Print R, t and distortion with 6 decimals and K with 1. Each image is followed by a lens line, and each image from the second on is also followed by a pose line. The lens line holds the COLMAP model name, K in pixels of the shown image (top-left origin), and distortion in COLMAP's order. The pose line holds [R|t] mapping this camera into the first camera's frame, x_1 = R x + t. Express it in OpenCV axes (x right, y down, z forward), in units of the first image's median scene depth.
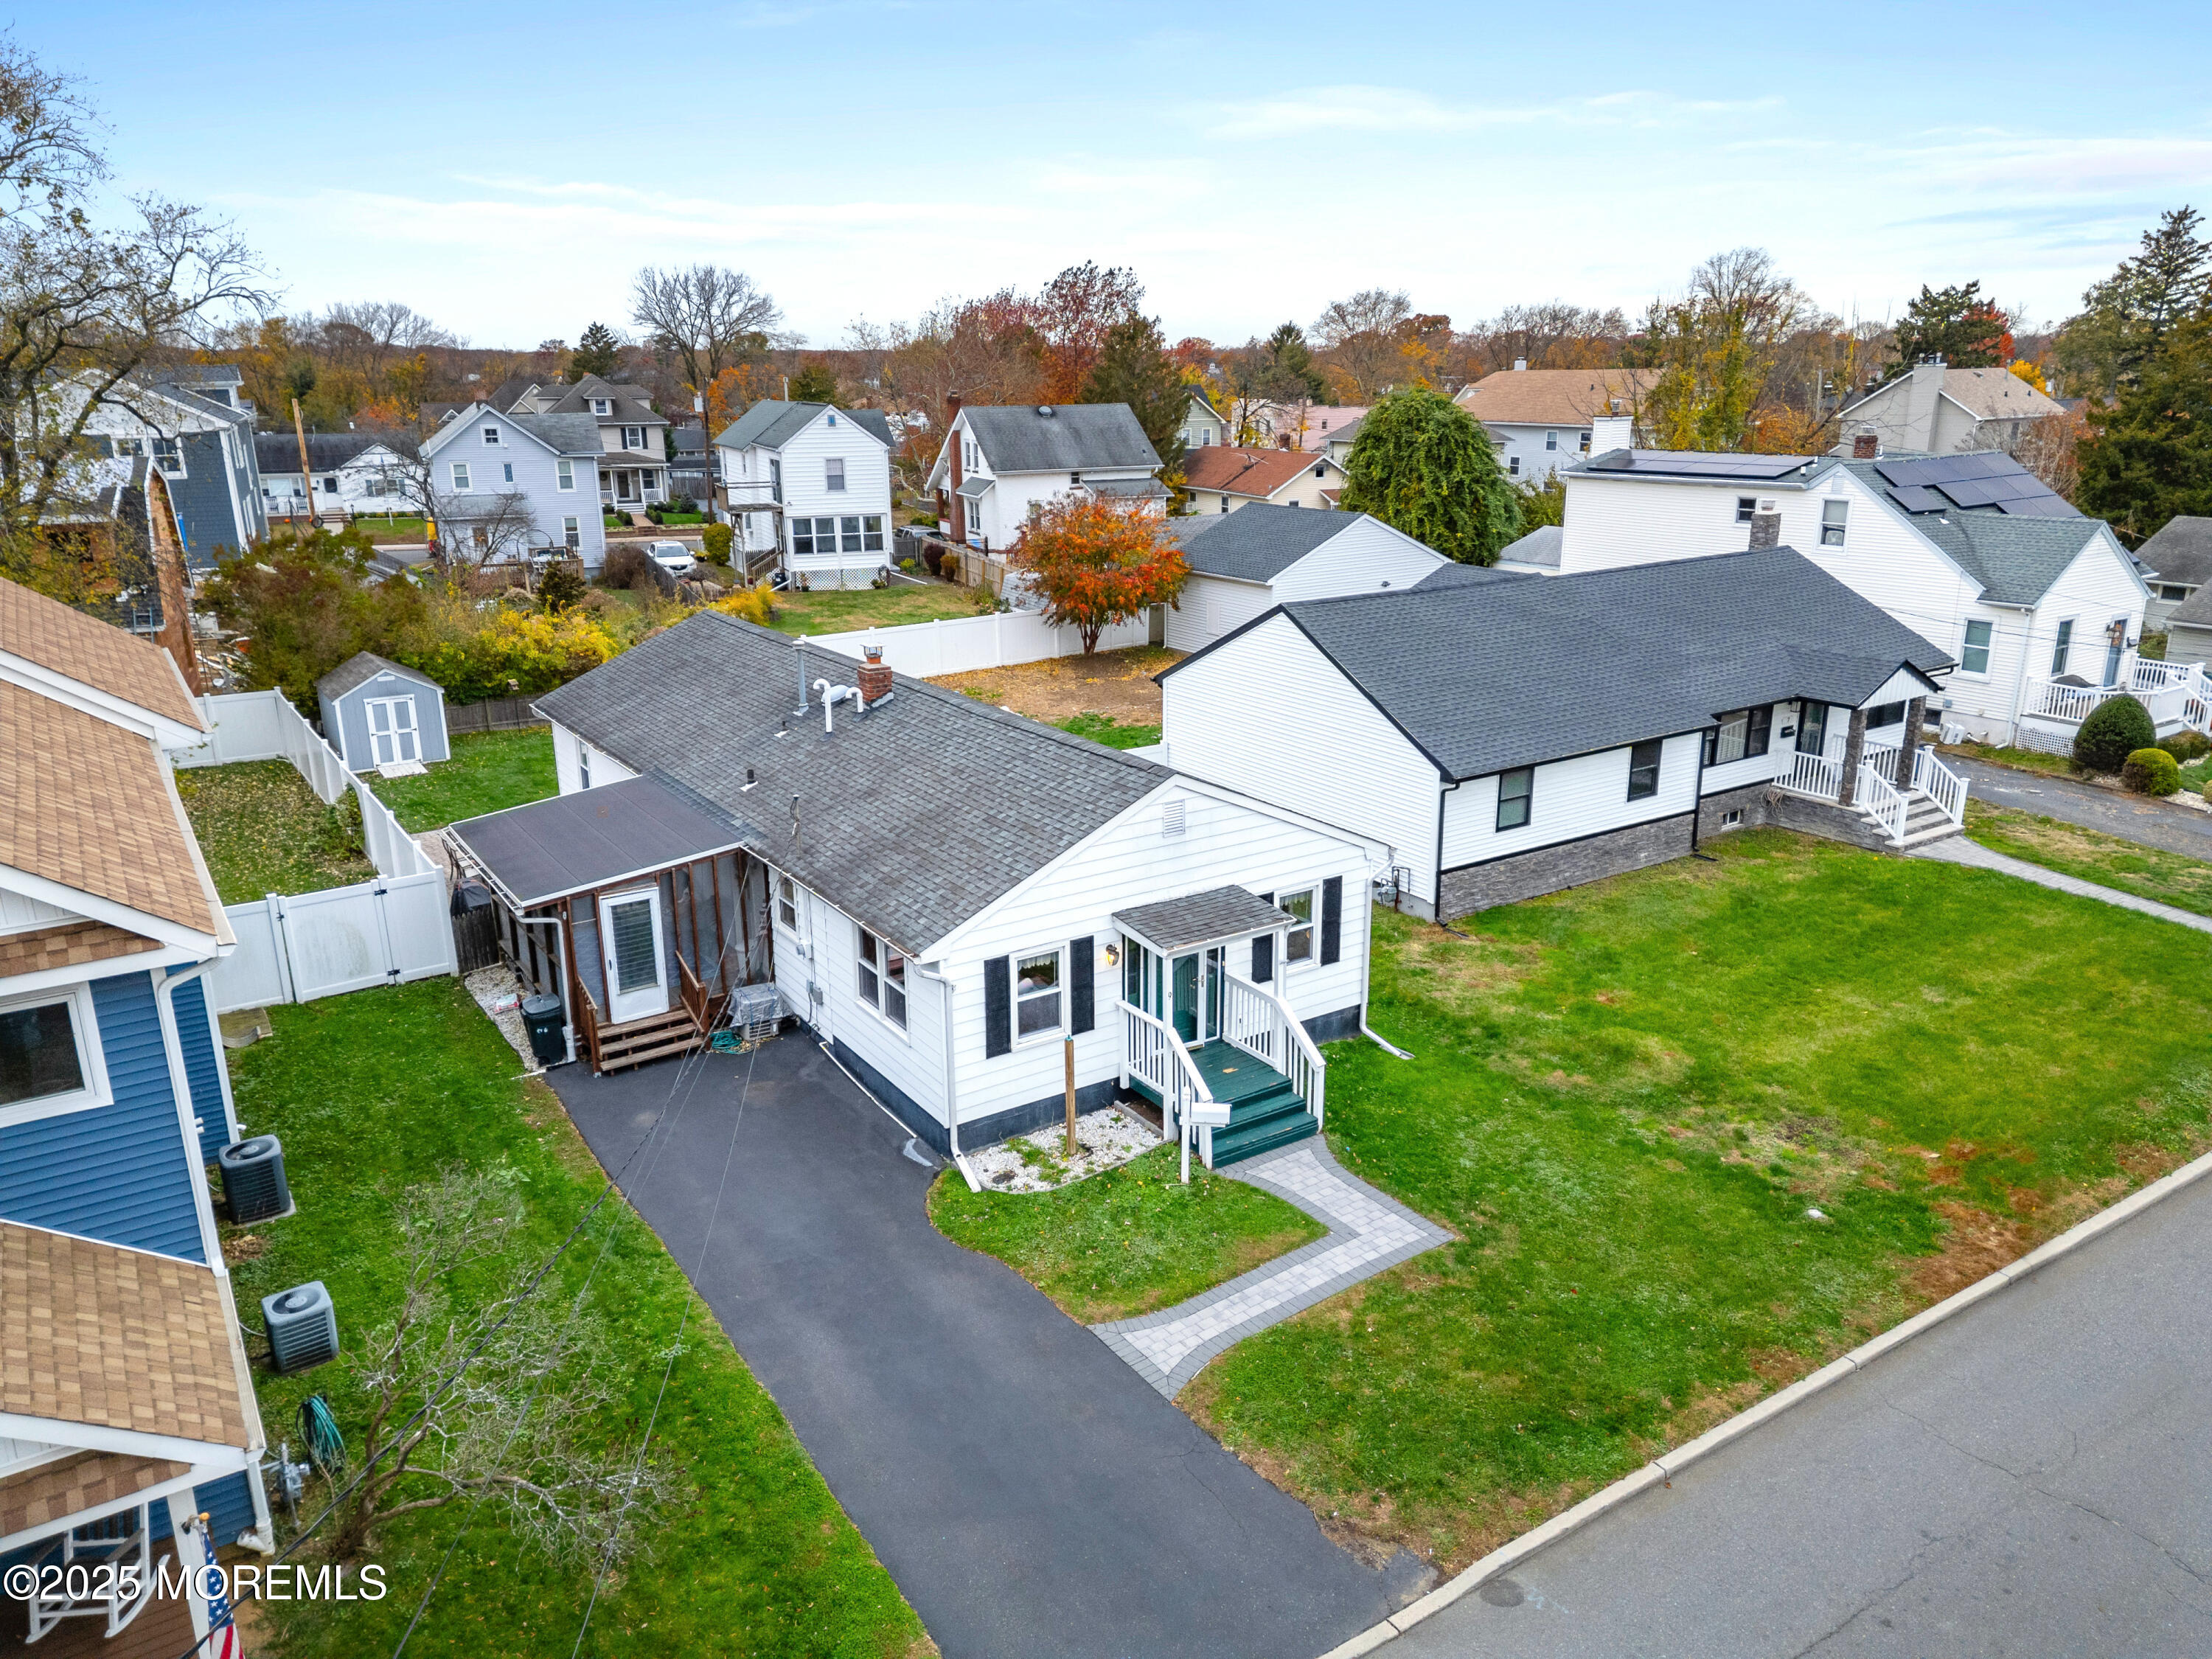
lens RADIAL K [[1545.8, 0, 1090.1], [0, 1545.8, 820.6], [0, 0, 1]] dist [0.122781, -0.150157]
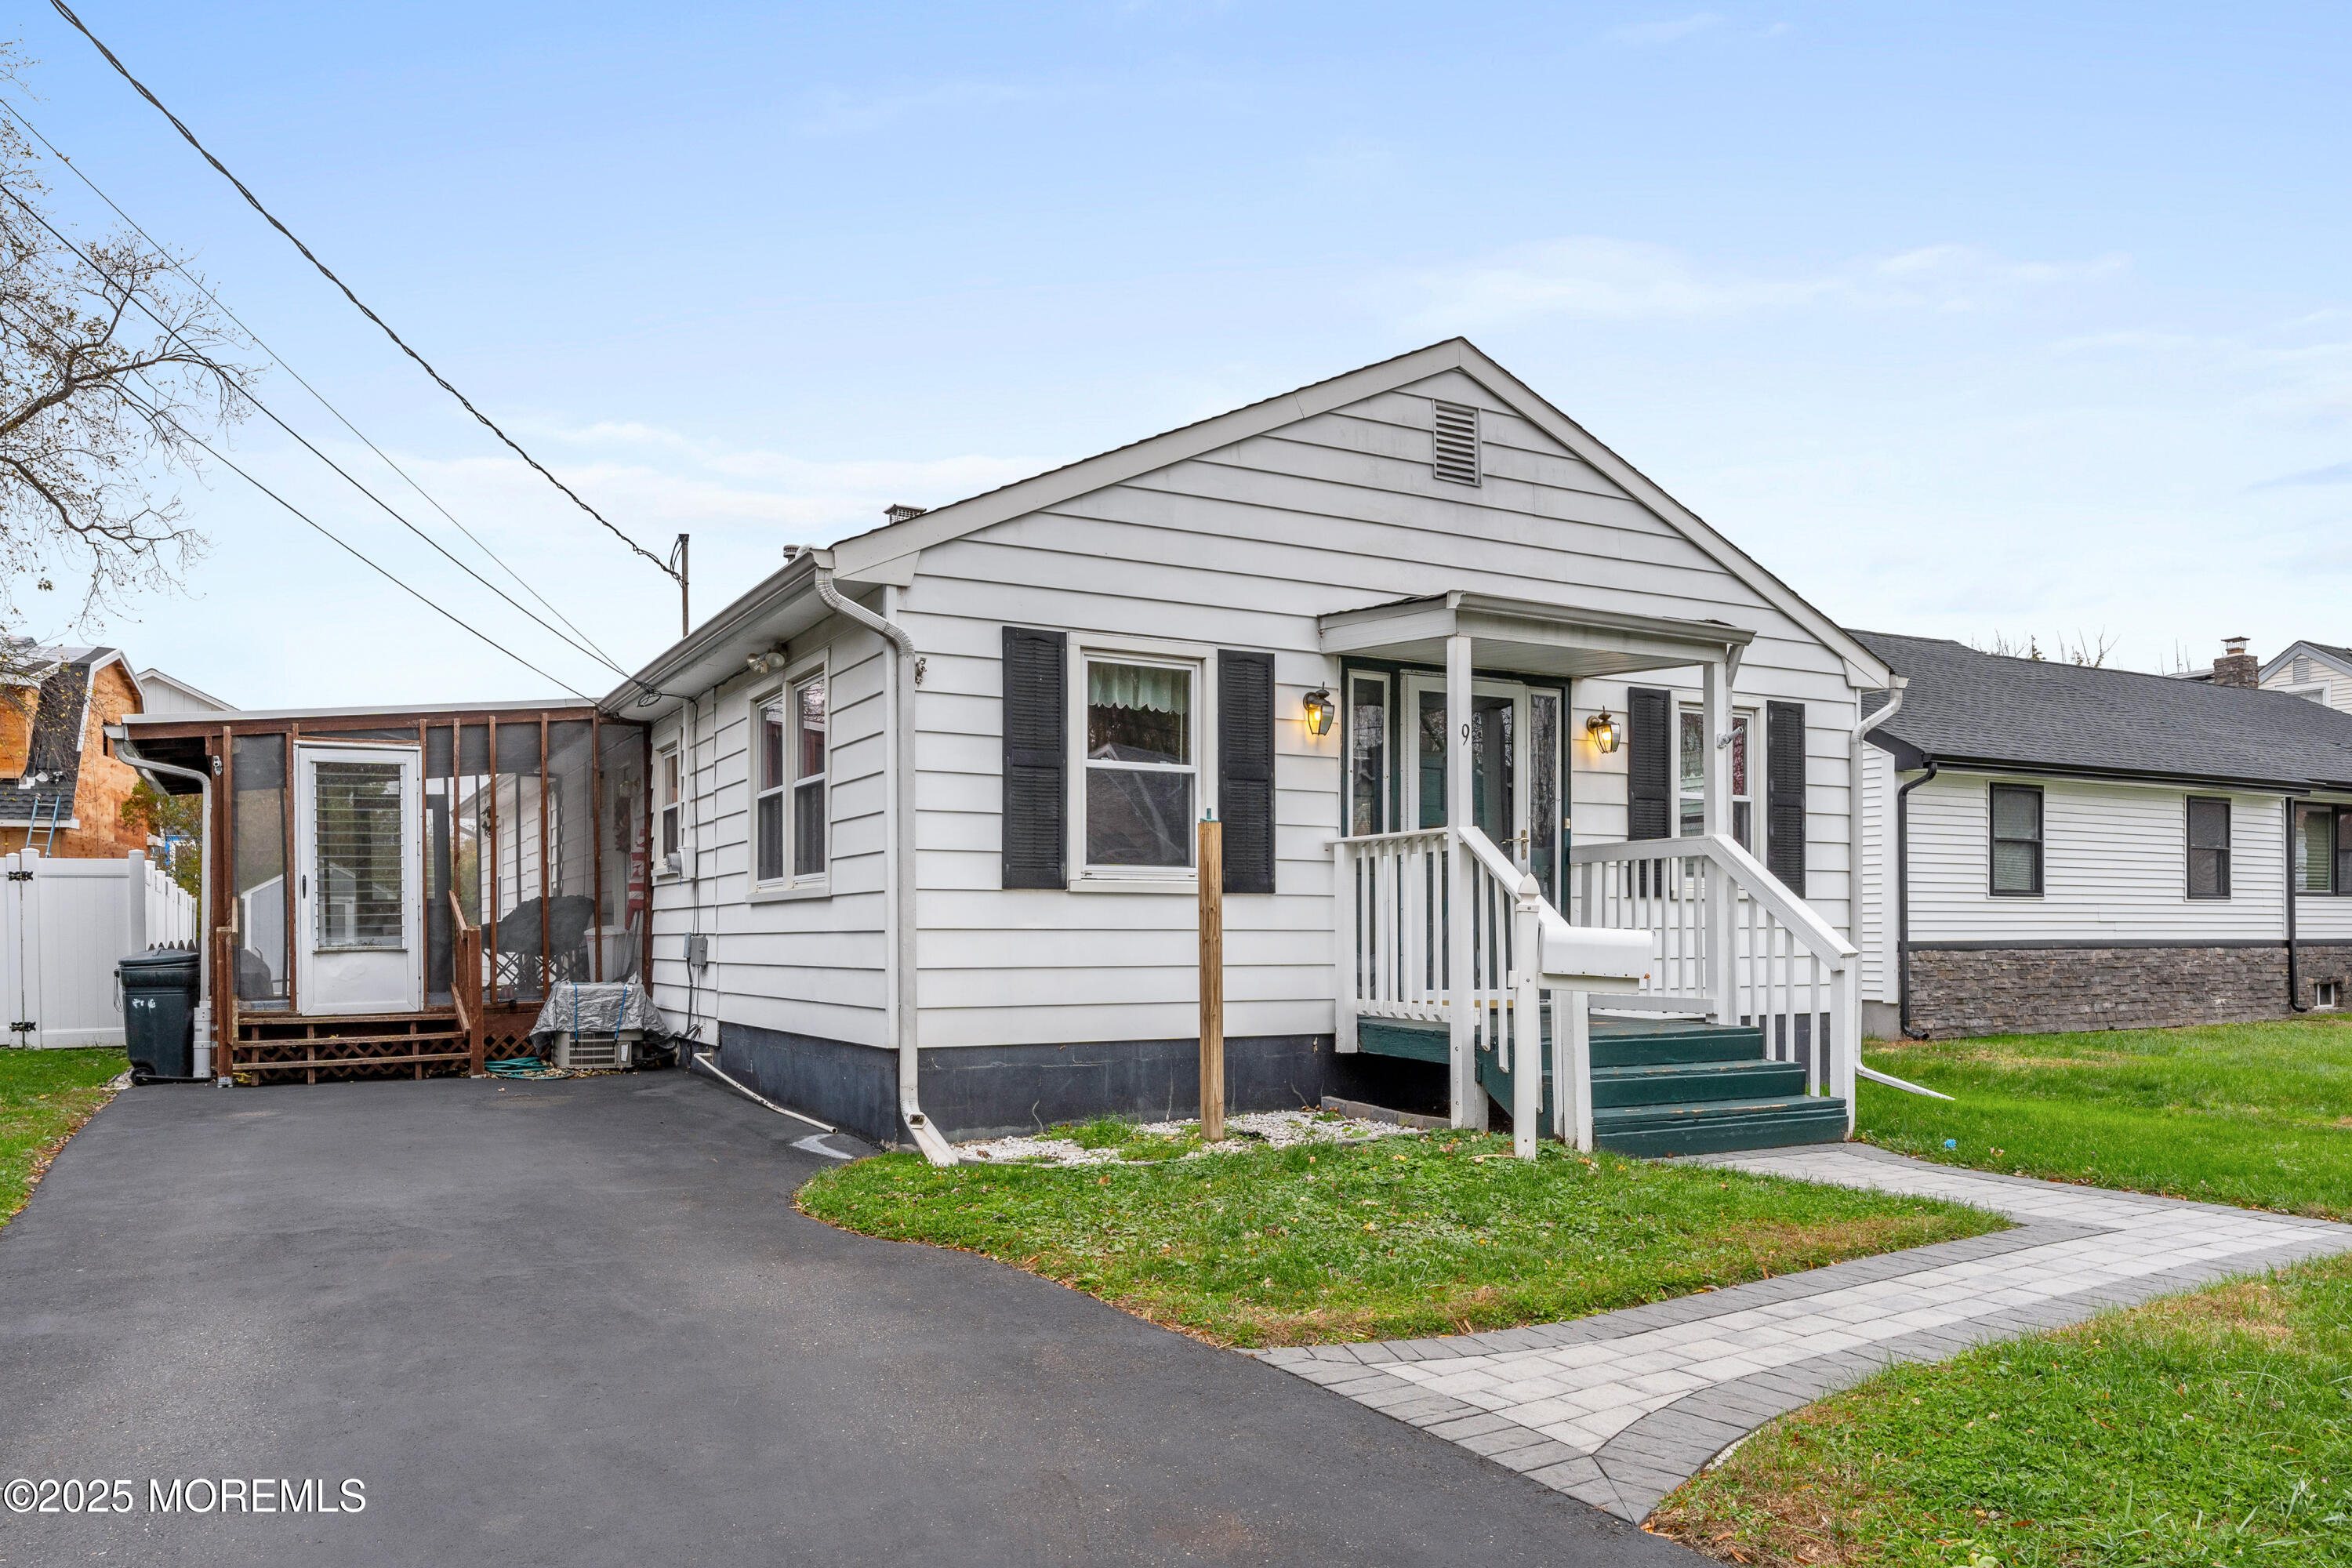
lens RADIAL K [[1617.1, 0, 1141.4], [0, 1617.1, 933.9], [0, 0, 1]] dist [-0.003933, -0.003626]
pose [[0.996681, 0.007713, -0.081034, 0.002602], [-0.030363, 0.958879, -0.282186, 0.266843], [0.075526, 0.283710, 0.955931, 0.577634]]
